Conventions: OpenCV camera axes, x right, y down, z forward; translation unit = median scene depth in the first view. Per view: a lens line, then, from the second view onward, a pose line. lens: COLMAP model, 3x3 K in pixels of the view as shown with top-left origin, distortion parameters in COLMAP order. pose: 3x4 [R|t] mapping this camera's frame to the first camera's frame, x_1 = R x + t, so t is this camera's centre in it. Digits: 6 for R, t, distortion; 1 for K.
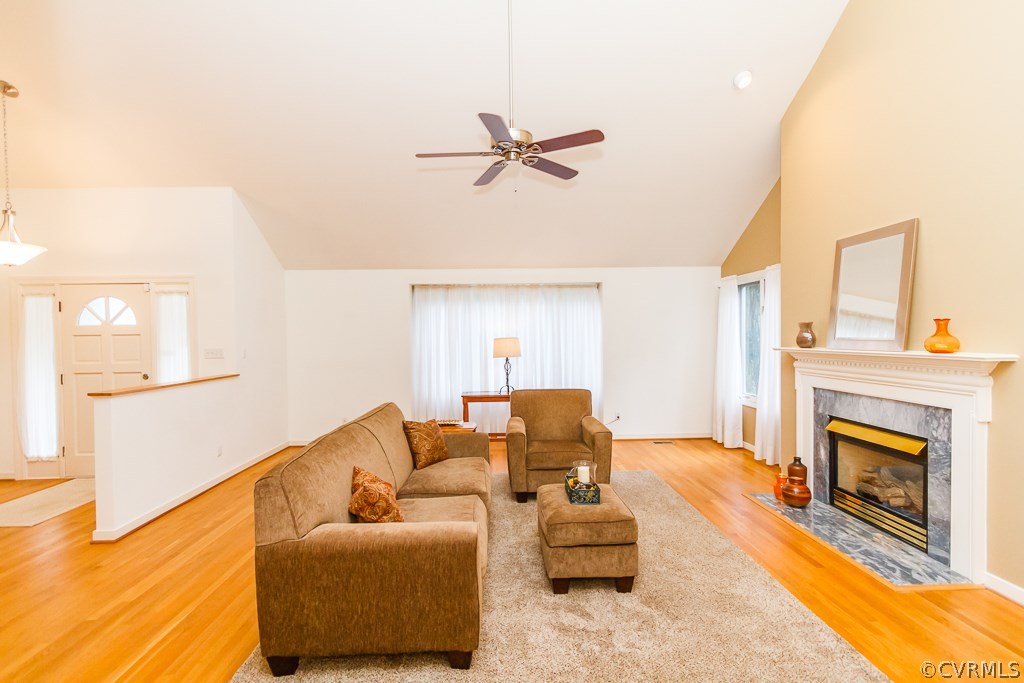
lens RADIAL K [[474.9, 0, 508.8], [0, 474.9, 341.0], [0, 0, 1]] dist [0.012079, -0.004558]
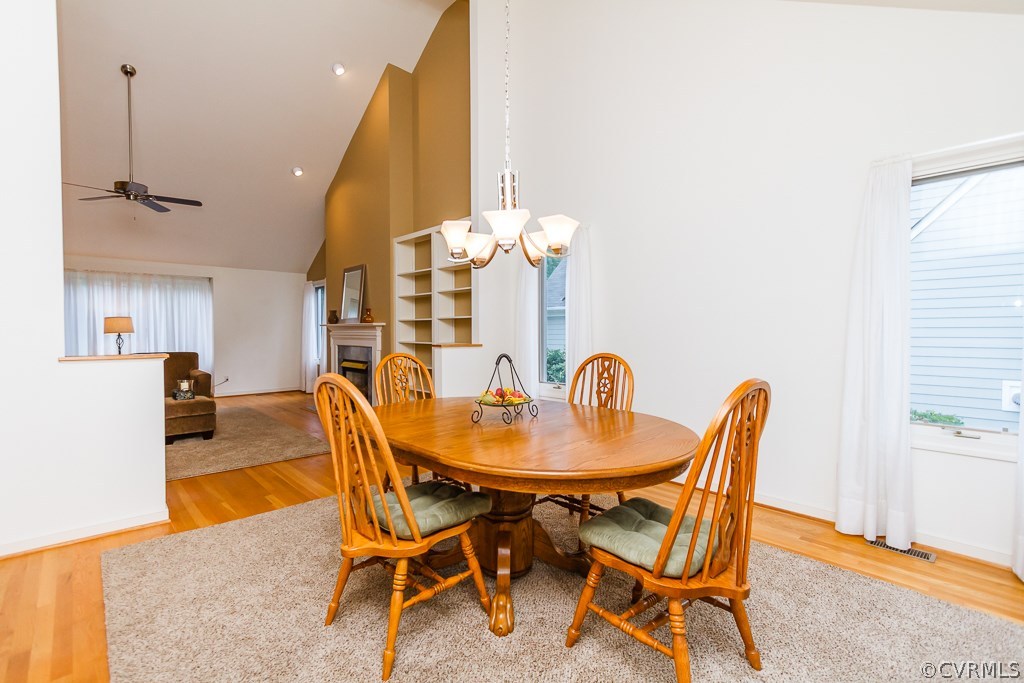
lens RADIAL K [[474.9, 0, 514.9], [0, 474.9, 344.4], [0, 0, 1]] dist [0.012079, -0.004558]
pose [[0.756093, -0.003161, 0.654457, -0.061604], [-0.005576, 0.999921, 0.011272, 0.071780], [-0.654441, -0.012172, 0.756015, -0.916655]]
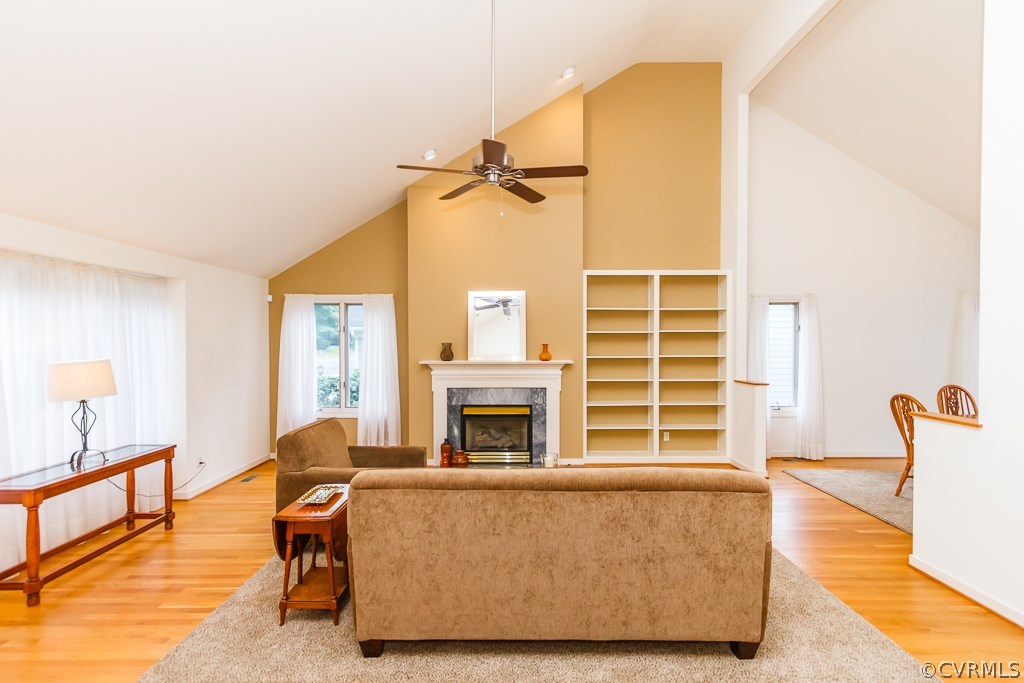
lens RADIAL K [[474.9, 0, 502.4], [0, 474.9, 342.8], [0, 0, 1]] dist [0.012079, -0.004558]
pose [[0.015915, 0.007150, 0.999848, -0.850745], [0.009567, 0.999928, -0.007303, -0.029811], [-0.999828, 0.009682, 0.015845, 0.855197]]
